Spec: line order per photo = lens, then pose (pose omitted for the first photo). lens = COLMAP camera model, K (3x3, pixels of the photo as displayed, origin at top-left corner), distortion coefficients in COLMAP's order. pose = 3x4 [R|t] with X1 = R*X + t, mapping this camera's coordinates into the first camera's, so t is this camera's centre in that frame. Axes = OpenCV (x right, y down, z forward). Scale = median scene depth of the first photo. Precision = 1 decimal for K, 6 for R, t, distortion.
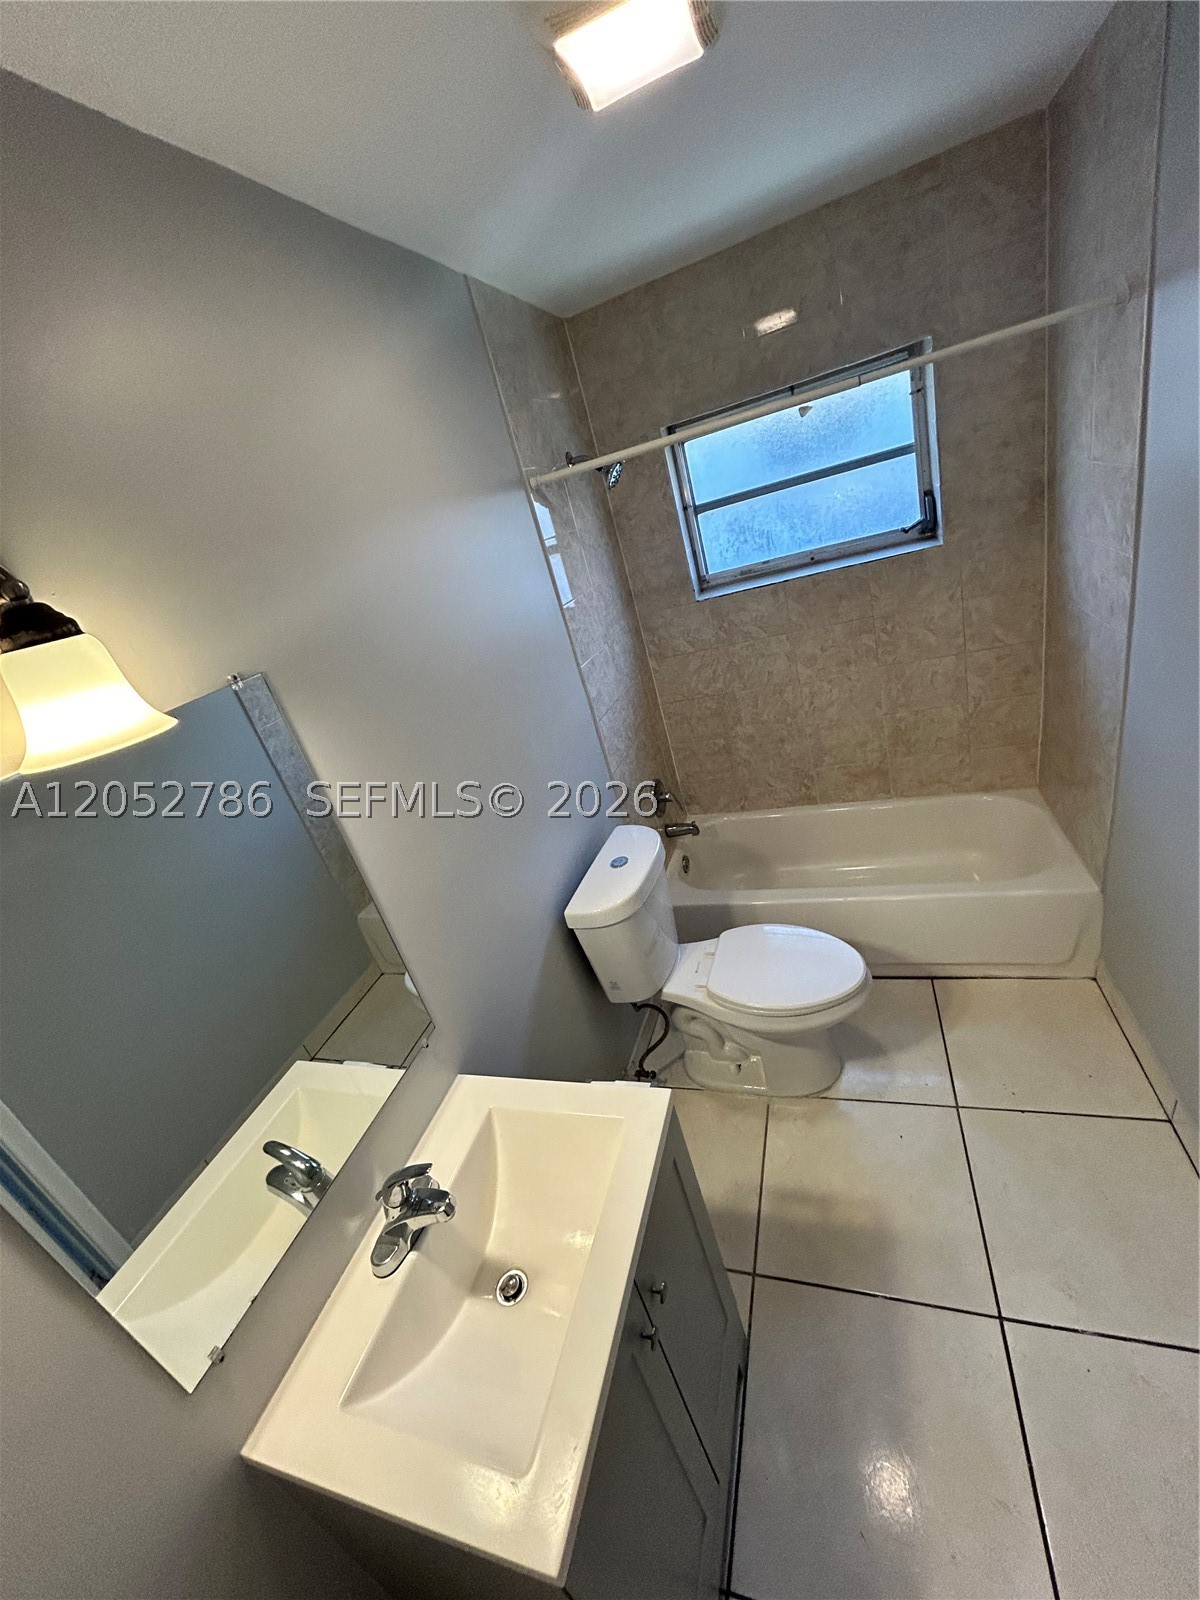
lens RADIAL K [[643.9, 0, 597.7], [0, 643.9, 797.5], [0, 0, 1]] dist [0.000039, 0.000517]
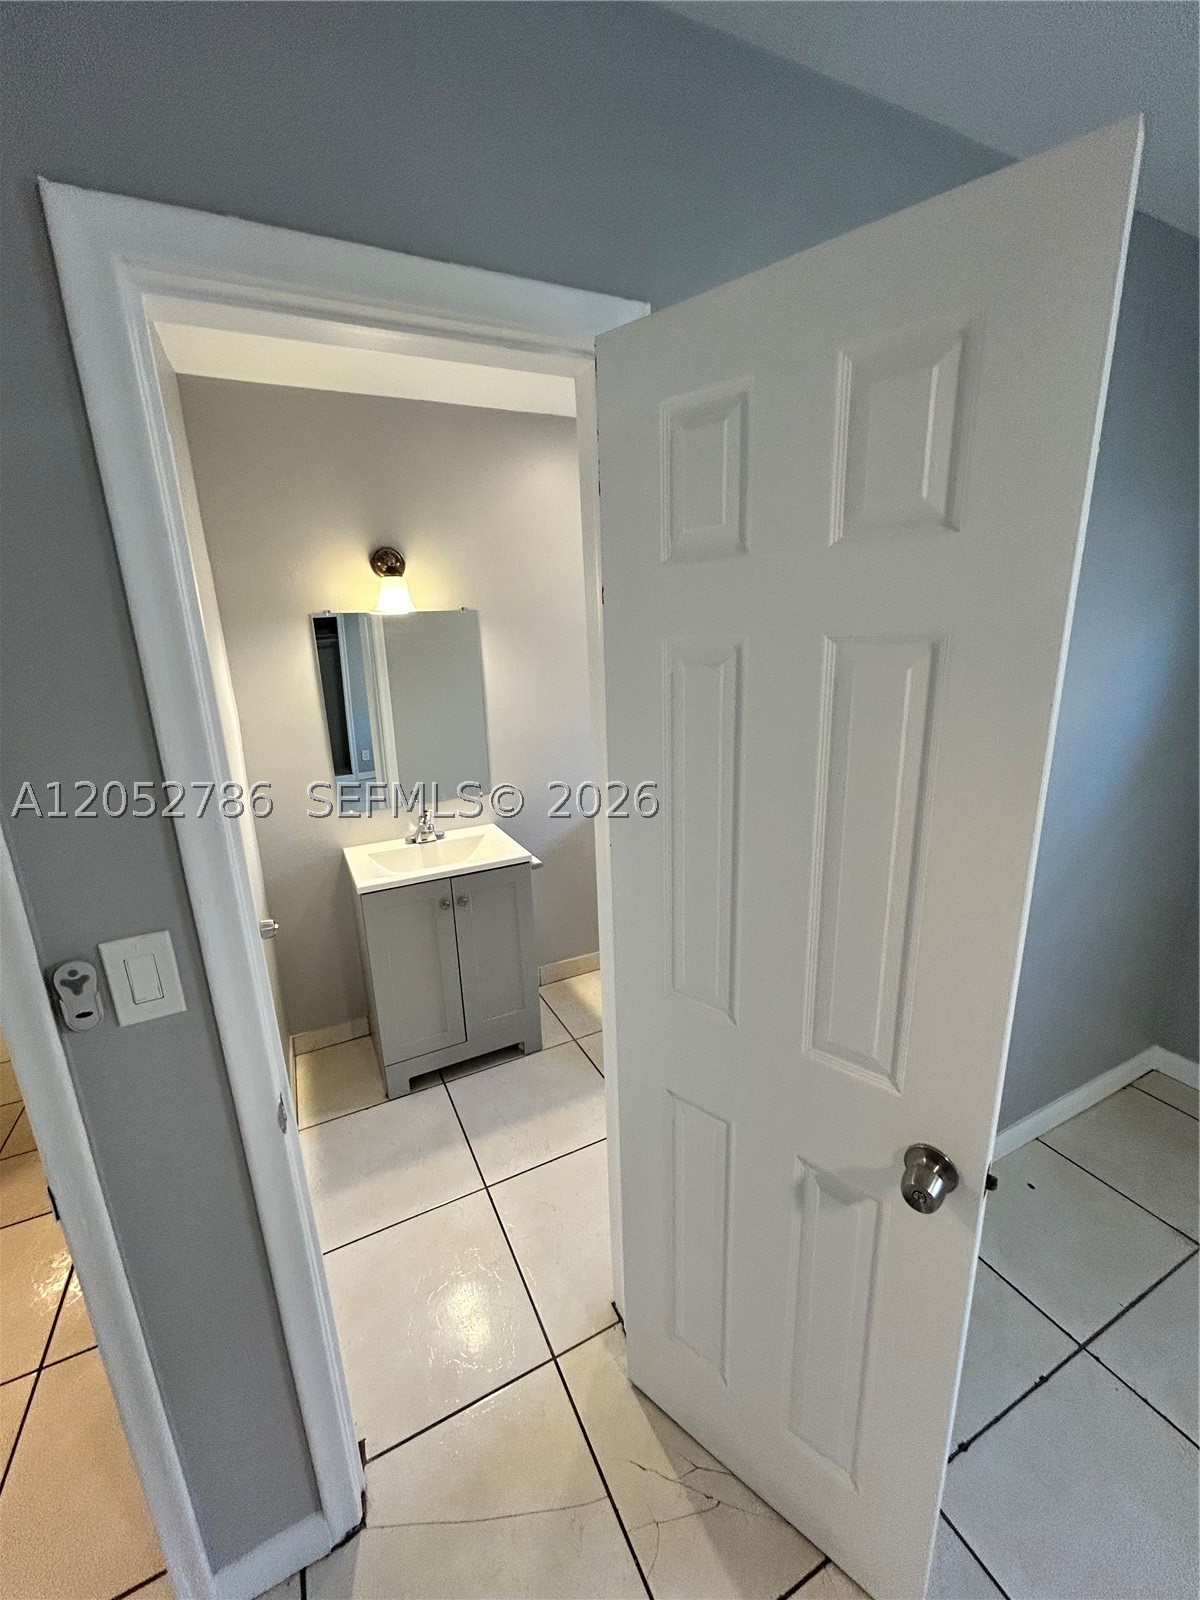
lens RADIAL K [[645.4, 0, 598.2], [0, 645.4, 798.4], [0, 0, 1]] dist [-0.000233, 0.000143]
pose [[0.674683, 0.409158, -0.614323, 0.680088], [-0.426938, 0.895263, 0.127388, -0.024579], [0.602103, 0.176331, 0.778704, -0.226493]]
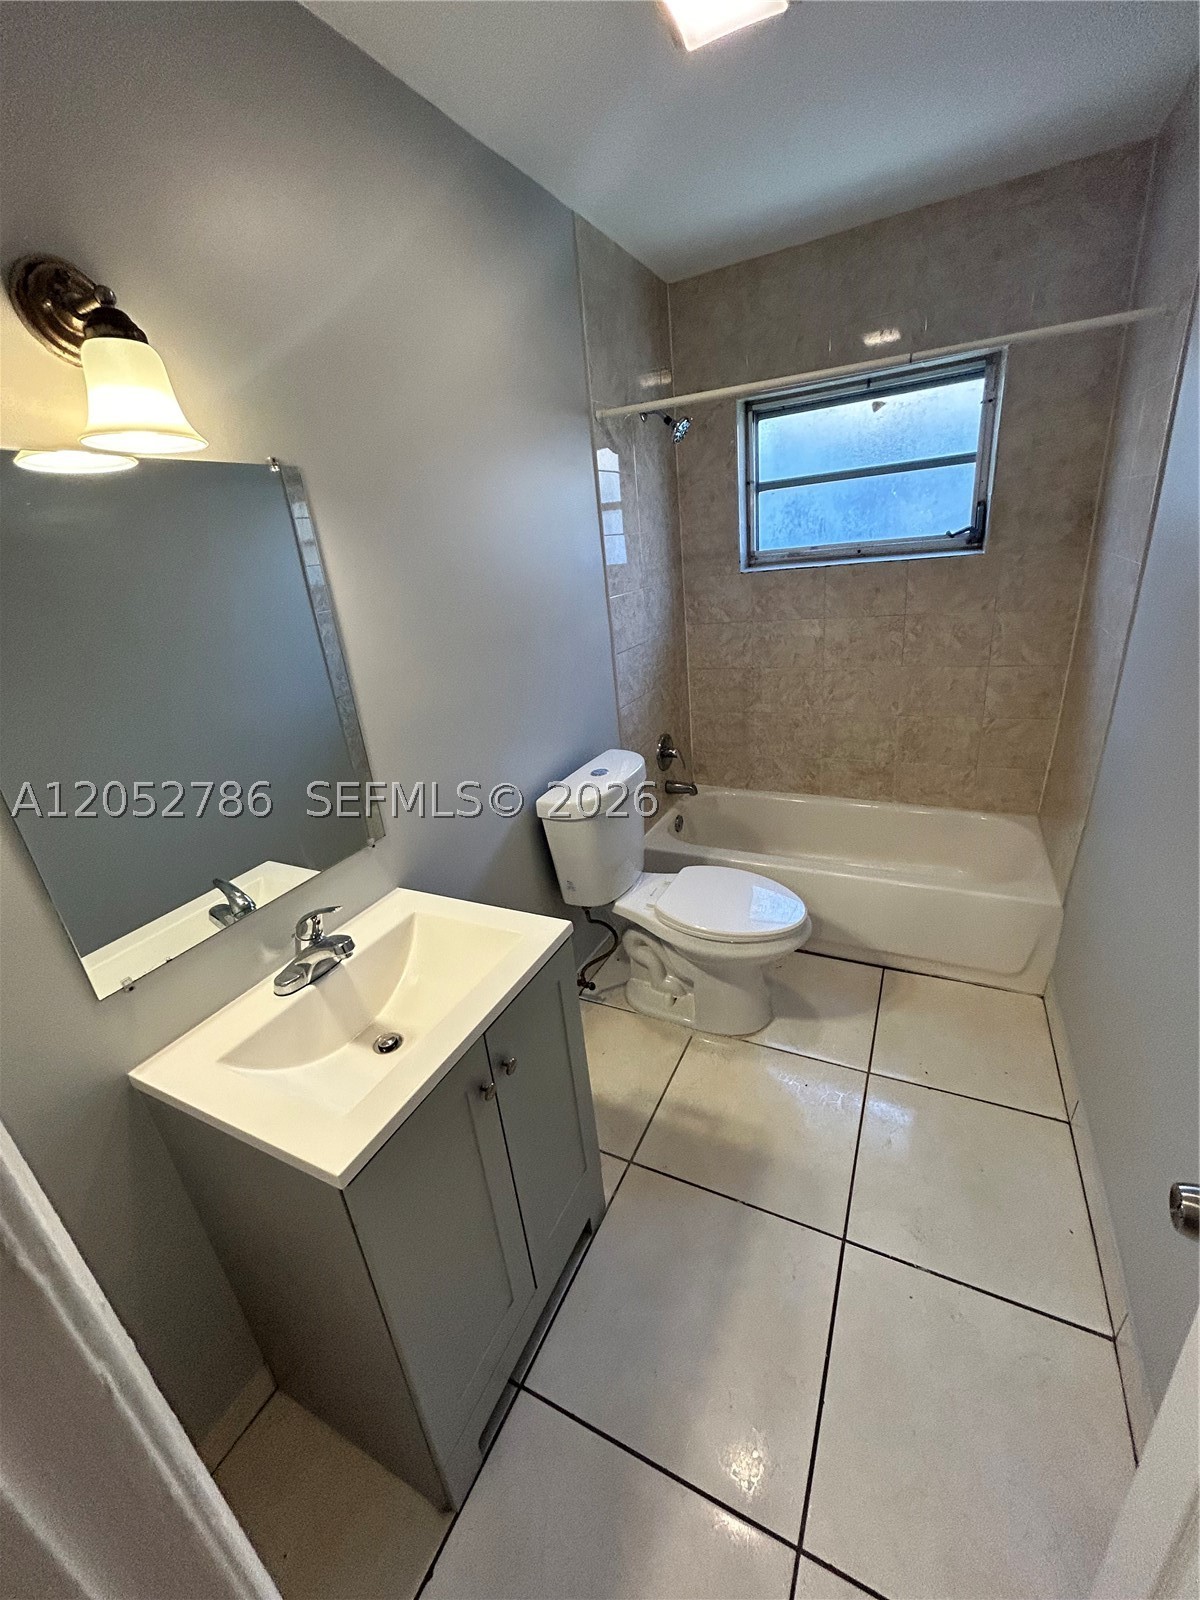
lens RADIAL K [[645.4, 0, 598.2], [0, 645.4, 798.4], [0, 0, 1]] dist [-0.000233, 0.000143]
pose [[0.973869, 0.213583, -0.077213, 0.094231], [-0.214922, 0.976586, -0.009372, 0.116847], [0.073404, 0.025722, 0.996971, -0.048458]]
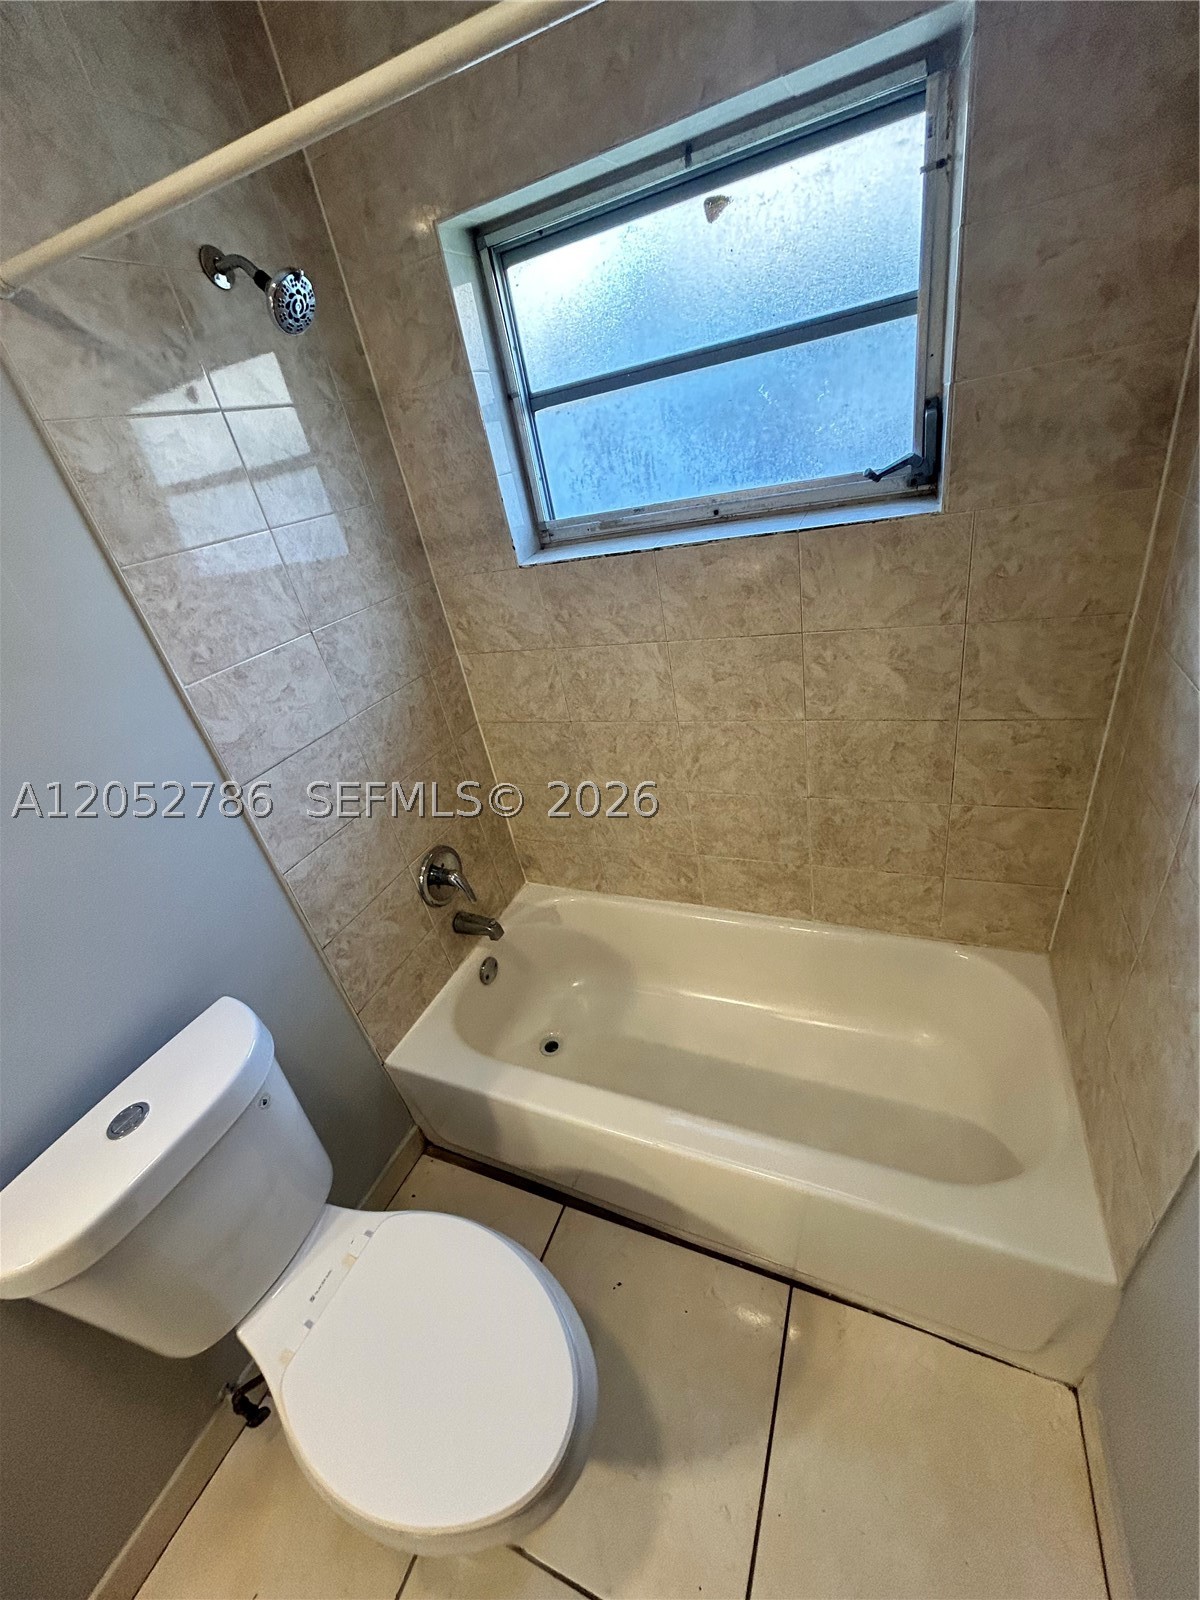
lens RADIAL K [[636.6, 0, 601.6], [0, 636.6, 795.2], [0, 0, 1]] dist [-0.000449, -0.000136]
pose [[0.992411, 0.117367, -0.036668, 0.291854], [-0.112614, 0.987280, 0.112232, -0.184334], [0.049374, -0.107251, 0.993005, 0.432369]]
